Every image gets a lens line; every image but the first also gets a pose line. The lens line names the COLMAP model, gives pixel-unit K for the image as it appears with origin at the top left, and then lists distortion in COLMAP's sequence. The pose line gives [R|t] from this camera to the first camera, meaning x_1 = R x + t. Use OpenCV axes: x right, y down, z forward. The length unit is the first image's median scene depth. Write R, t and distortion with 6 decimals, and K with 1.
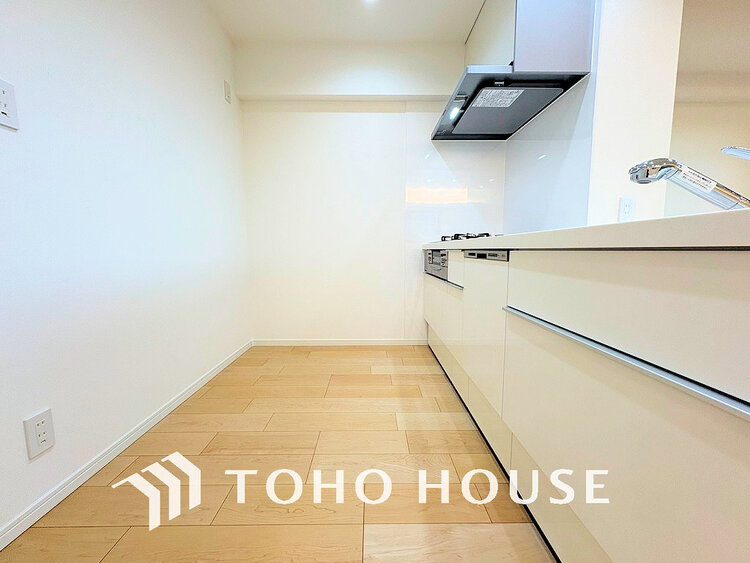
lens RADIAL K [[303.2, 0, 375.0], [0, 303.2, 281.5], [0, 0, 1]] dist [-0.000426, -0.000087]
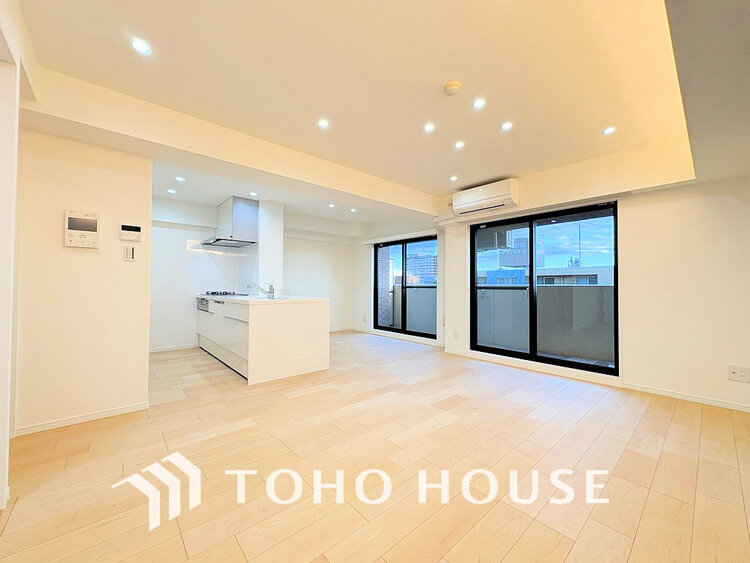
lens RADIAL K [[296.1, 0, 375.0], [0, 296.1, 281.5], [0, 0, 1]] dist [0.000222, 0.000081]
pose [[0.764799, 0.013591, 0.644125, -0.259948], [0.062979, 0.993412, -0.095740, 0.064777], [-0.641183, 0.113788, 0.758905, -1.622834]]
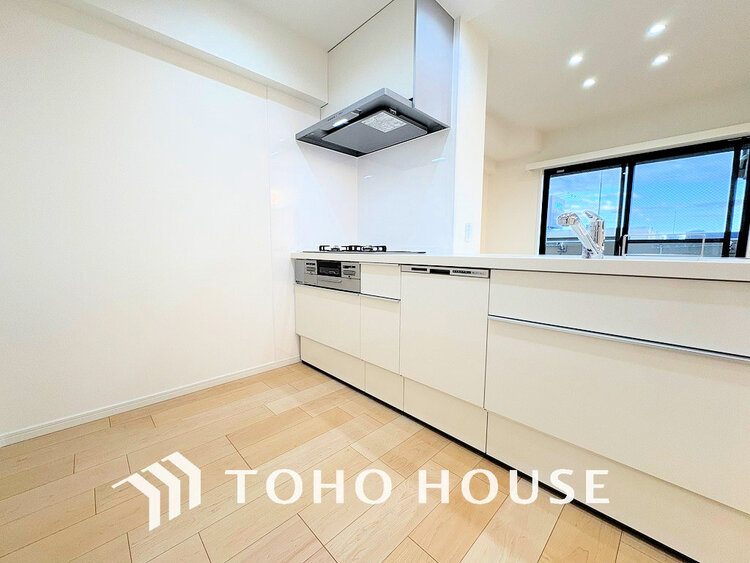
lens RADIAL K [[303.2, 0, 375.0], [0, 303.2, 281.5], [0, 0, 1]] dist [-0.000426, -0.000087]
pose [[0.722235, -0.065620, 0.688527, -0.385064], [0.064227, 0.997551, 0.027700, -0.061725], [-0.688659, 0.024216, 0.724681, 0.229444]]
